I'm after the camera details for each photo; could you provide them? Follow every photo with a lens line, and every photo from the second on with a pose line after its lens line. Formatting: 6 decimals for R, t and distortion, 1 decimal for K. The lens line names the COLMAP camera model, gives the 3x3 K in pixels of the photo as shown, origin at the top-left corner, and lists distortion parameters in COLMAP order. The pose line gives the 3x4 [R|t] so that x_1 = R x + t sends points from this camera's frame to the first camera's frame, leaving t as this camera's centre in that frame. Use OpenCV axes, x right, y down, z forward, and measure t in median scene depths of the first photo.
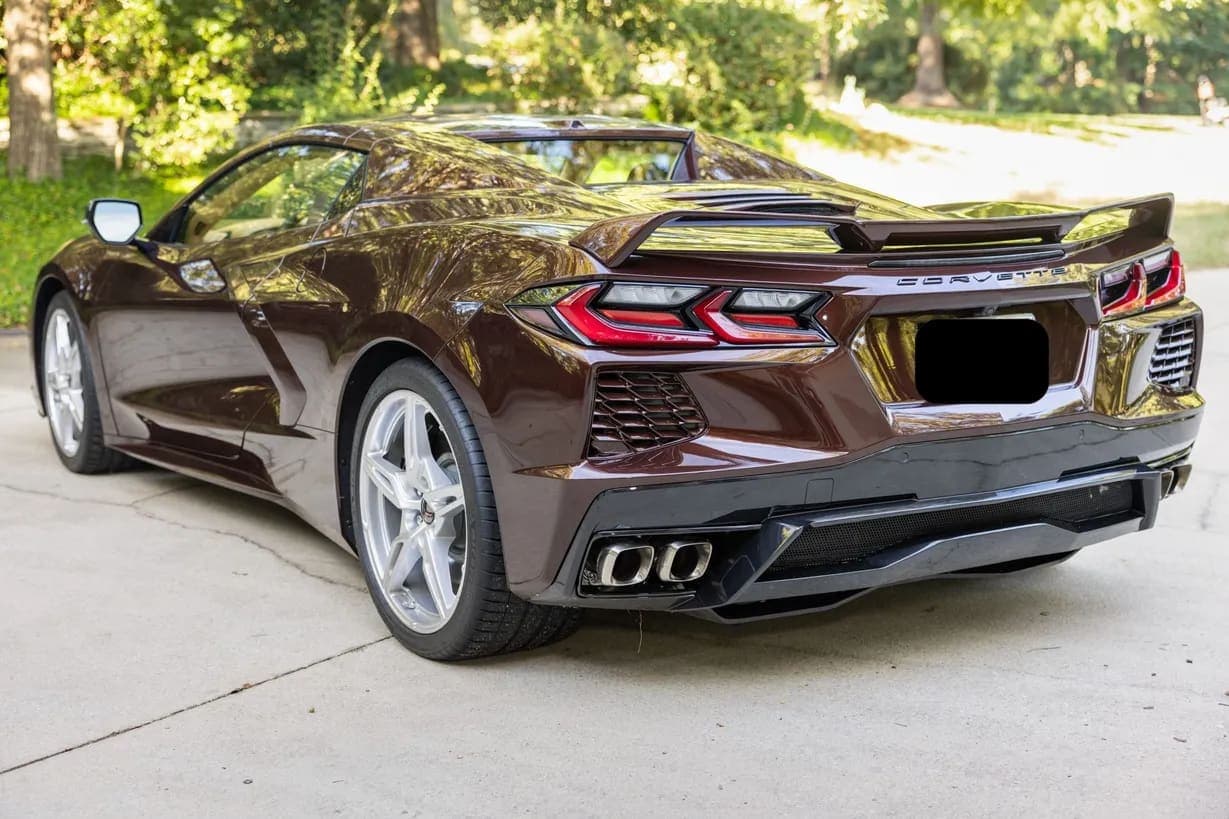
lens RADIAL K [[1938.3, 0, 617.1], [0, 1938.3, 410.6], [0, 0, 1]] dist [-0.004105, 0.000000]
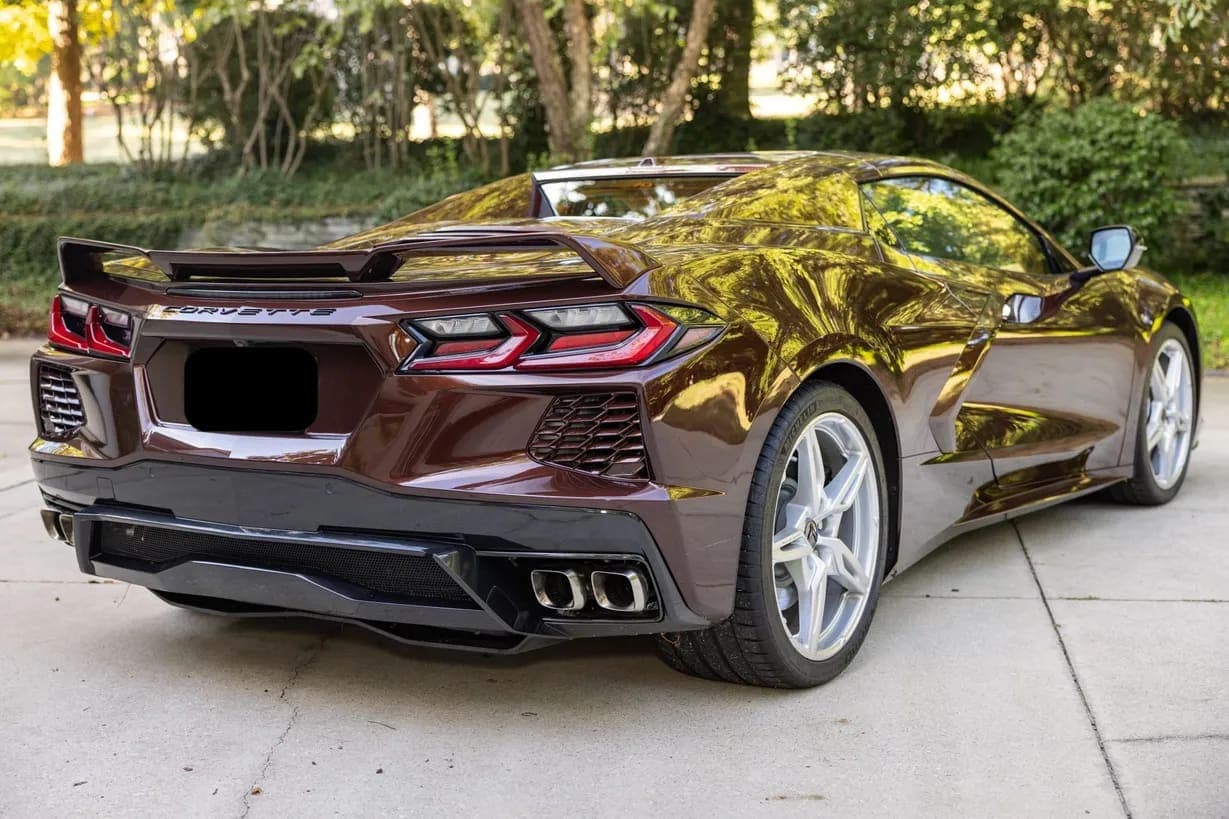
lens RADIAL K [[1938.3, 0, 617.8], [0, 1938.3, 405.7], [0, 0, 1]] dist [-0.004105, 0.000000]
pose [[0.370617, 0.095906, -0.923821, 1.174040], [-0.119988, 0.991263, 0.054771, -0.097349], [0.921003, 0.090548, 0.378887, 0.793046]]
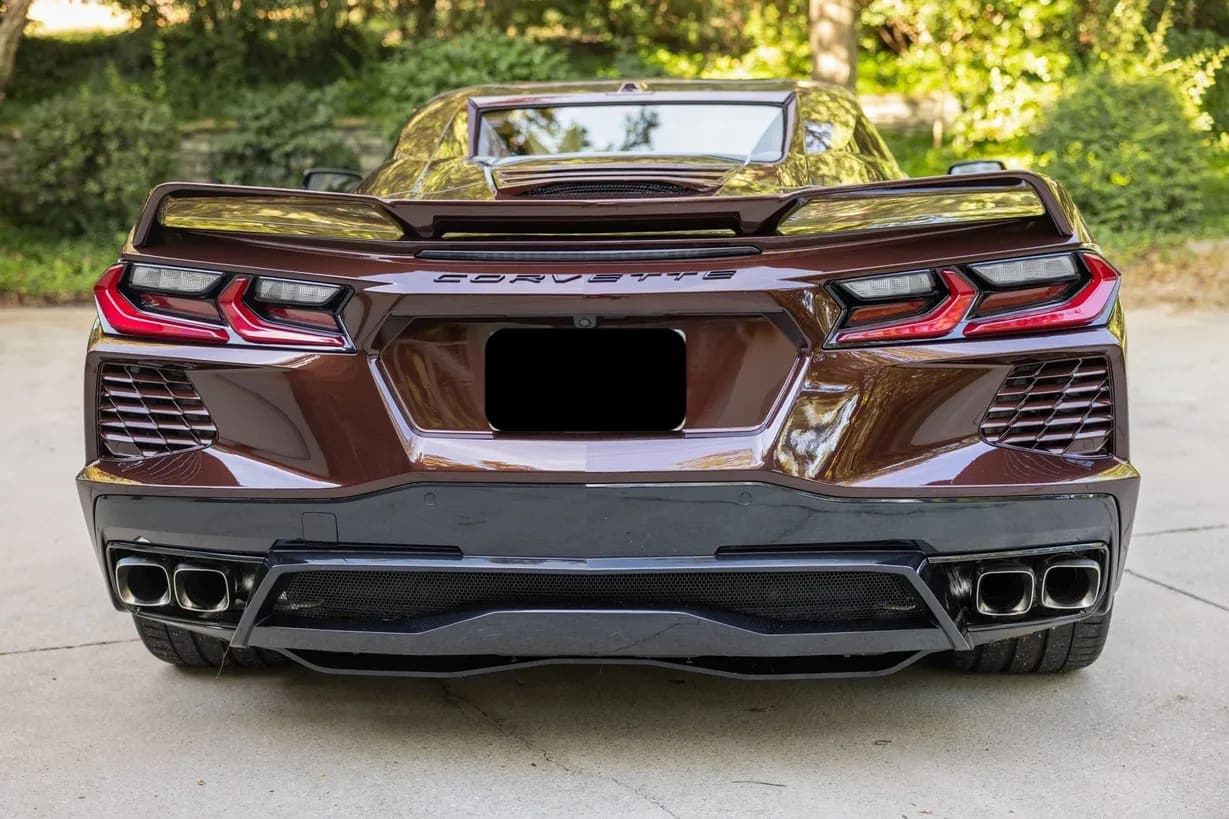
lens RADIAL K [[1938.3, 0, 613.8], [0, 1938.3, 412.8], [0, 0, 1]] dist [-0.004105, 0.000000]
pose [[0.781699, 0.086738, -0.617595, 0.666902], [-0.079204, 0.996070, 0.039644, -0.046814], [0.618606, 0.017926, 0.785497, 0.406182]]
